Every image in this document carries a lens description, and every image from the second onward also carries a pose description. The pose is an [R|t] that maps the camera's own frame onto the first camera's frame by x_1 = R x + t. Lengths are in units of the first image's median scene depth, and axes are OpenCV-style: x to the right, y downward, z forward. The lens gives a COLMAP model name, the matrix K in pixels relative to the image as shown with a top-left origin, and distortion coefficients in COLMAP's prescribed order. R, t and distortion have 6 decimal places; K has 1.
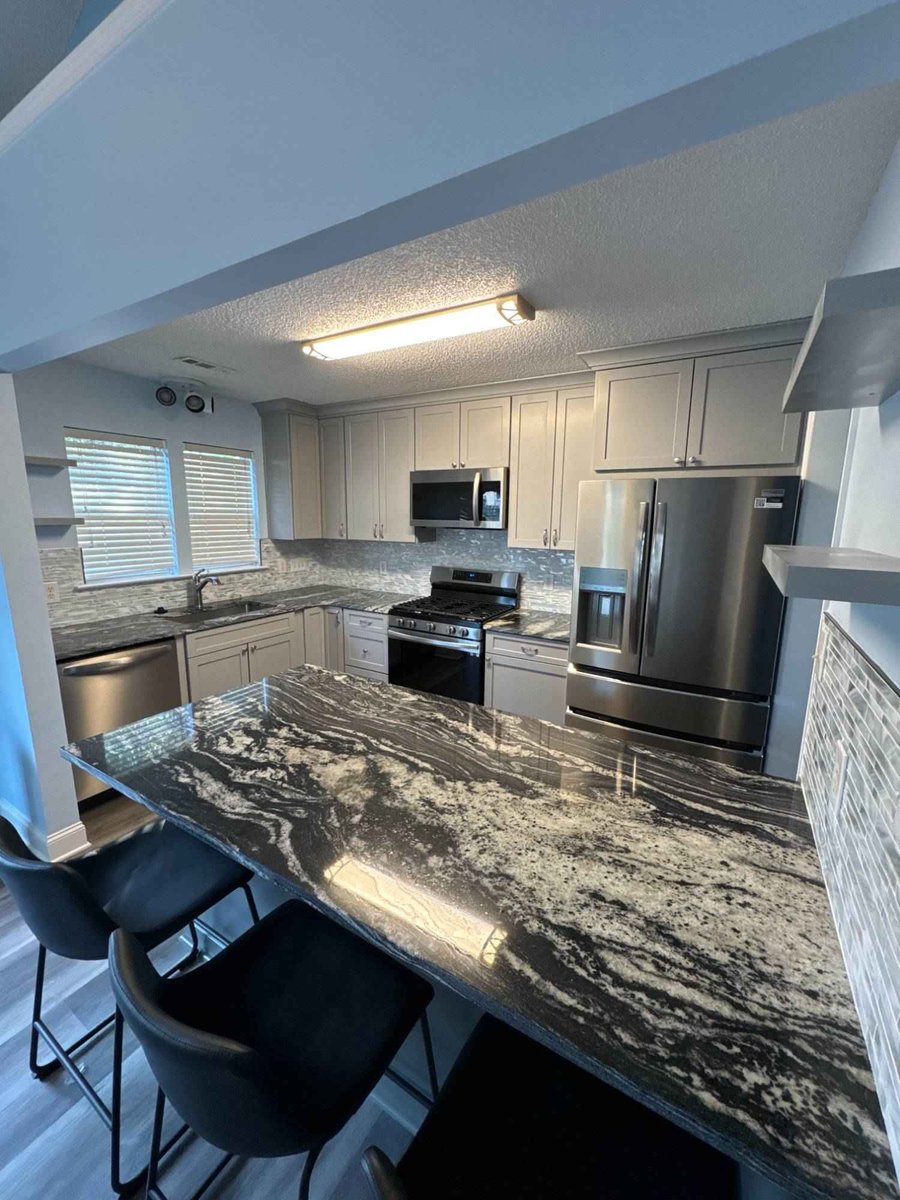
lens RADIAL K [[477.4, 0, 451.0], [0, 477.4, 599.2], [0, 0, 1]] dist [0.000250, 0.000114]
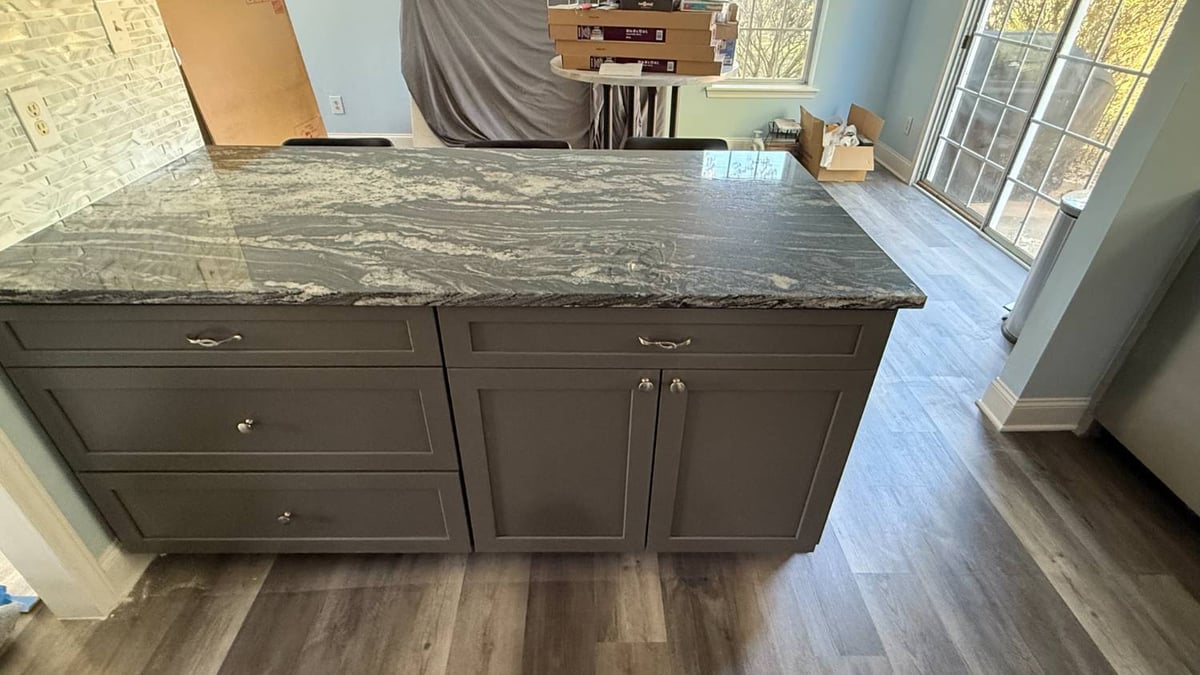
lens RADIAL K [[592.8, 0, 593.0], [0, 592.8, 341.9], [0, 0, 1]] dist [-0.000628, 0.001190]
pose [[-0.857457, 0.264821, -0.441177, 0.236803], [-0.116372, 0.735376, 0.667593, -0.189310], [0.501224, 0.623773, -0.599735, 1.580563]]
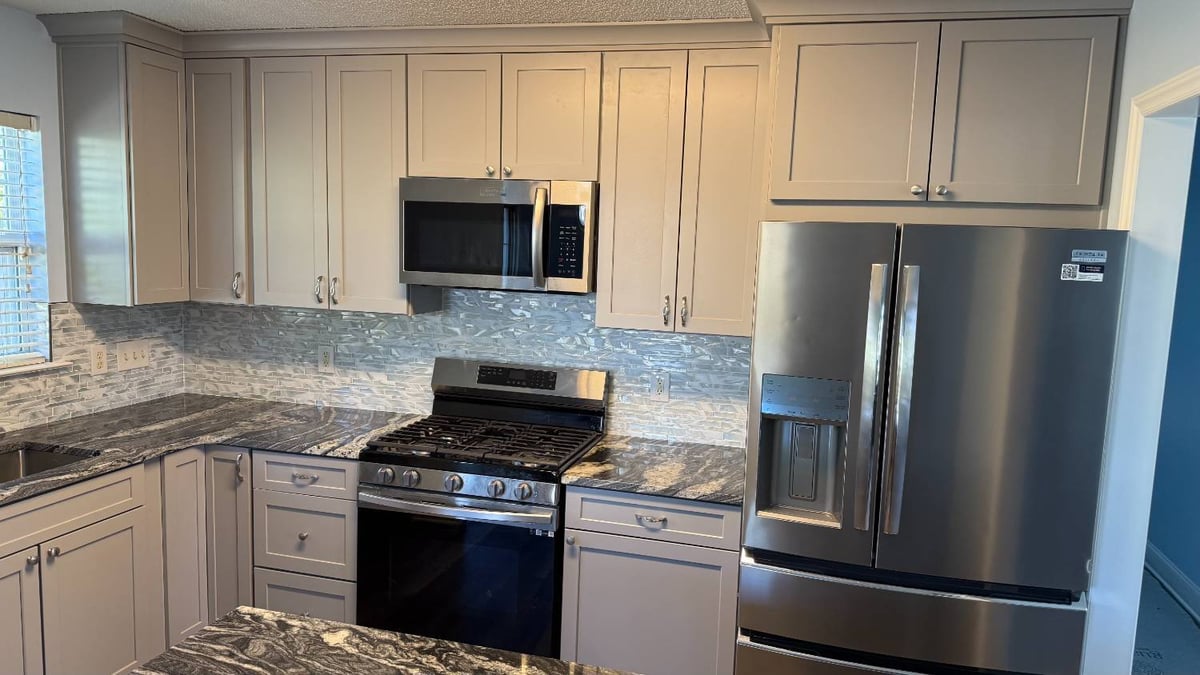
lens RADIAL K [[842.6, 0, 604.6], [0, 842.6, 341.5], [0, 0, 1]] dist [0.076341, -0.093539]
pose [[0.964074, -0.009692, 0.265457, -0.243720], [0.022520, 0.998719, -0.045322, -0.095207], [-0.264678, 0.049672, 0.963057, 0.153011]]
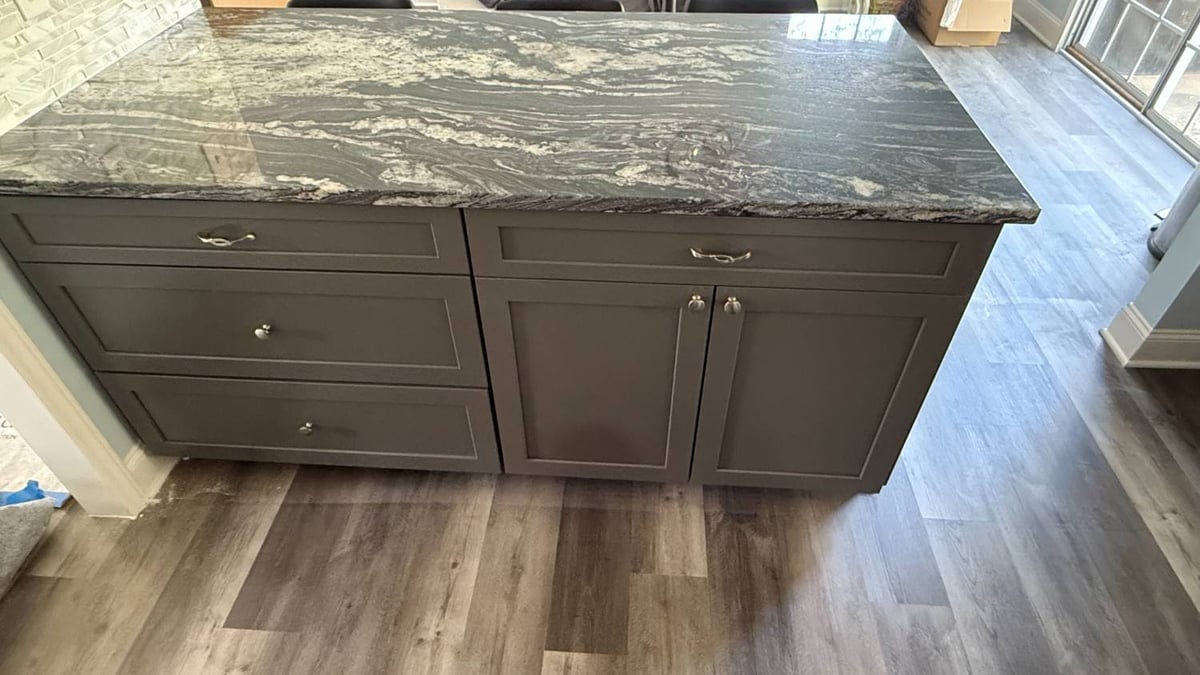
lens RADIAL K [[690.7, 0, 588.6], [0, 690.7, 342.2], [0, 0, 1]] dist [-0.003836, 0.004562]
pose [[-0.897434, 0.294659, -0.328311, 0.237140], [-0.079708, 0.623664, 0.777618, -0.218402], [0.433888, 0.724030, -0.536211, 1.590961]]
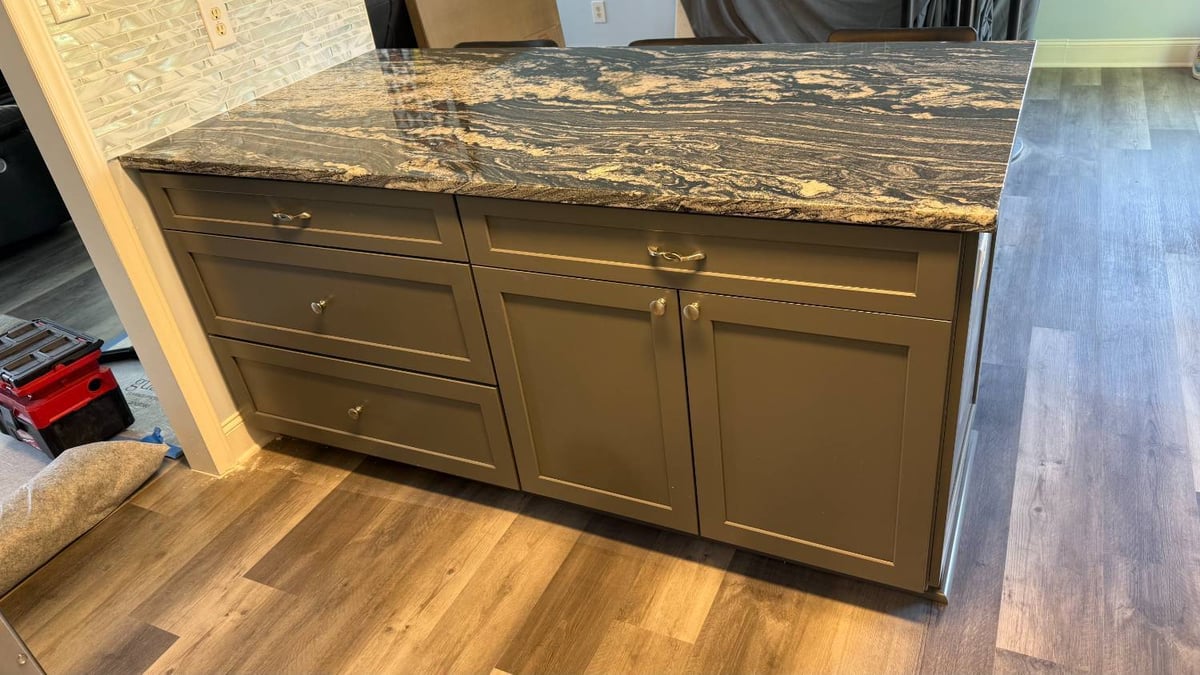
lens RADIAL K [[842.6, 0, 591.9], [0, 842.6, 338.9], [0, 0, 1]] dist [0.076341, -0.093539]
pose [[-0.991383, 0.130935, -0.004091, -0.054603], [0.095425, 0.743207, 0.662222, -0.245357], [0.089748, 0.656125, -0.749297, 1.902949]]
